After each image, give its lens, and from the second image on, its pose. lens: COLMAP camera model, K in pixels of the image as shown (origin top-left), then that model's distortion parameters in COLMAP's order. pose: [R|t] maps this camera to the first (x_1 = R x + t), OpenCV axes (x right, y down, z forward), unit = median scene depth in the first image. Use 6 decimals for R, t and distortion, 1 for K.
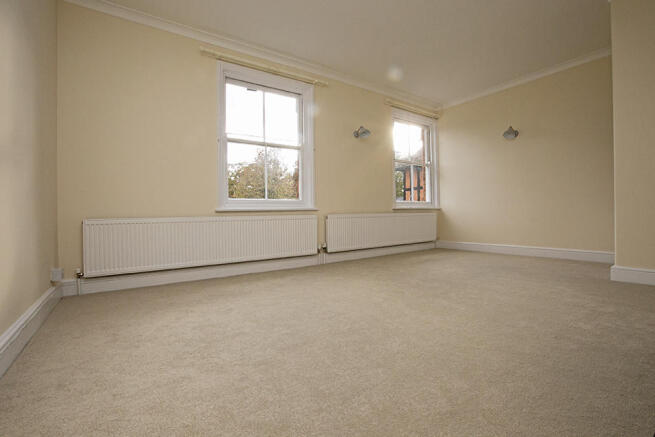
lens RADIAL K [[307.5, 0, 328.0], [0, 307.5, 208.4], [0, 0, 1]] dist [-0.036302, 0.006294]
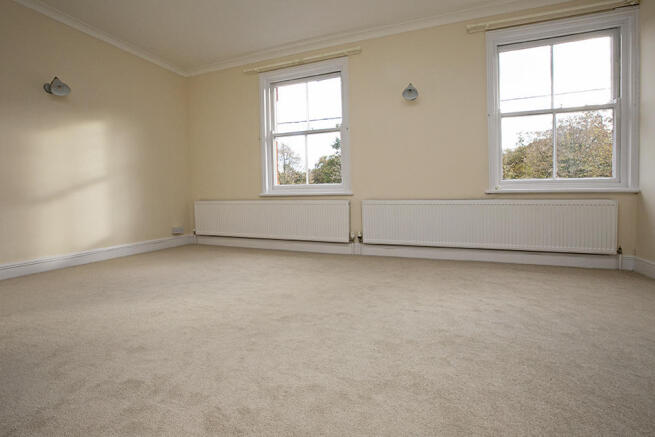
lens RADIAL K [[290.3, 0, 325.4], [0, 290.3, 206.9], [0, 0, 1]] dist [-0.017326, 0.000265]
pose [[0.553638, 0.036343, -0.831964, 0.484192], [0.010649, 0.998657, 0.050711, -0.002704], [0.832690, -0.036935, 0.552507, 0.344017]]
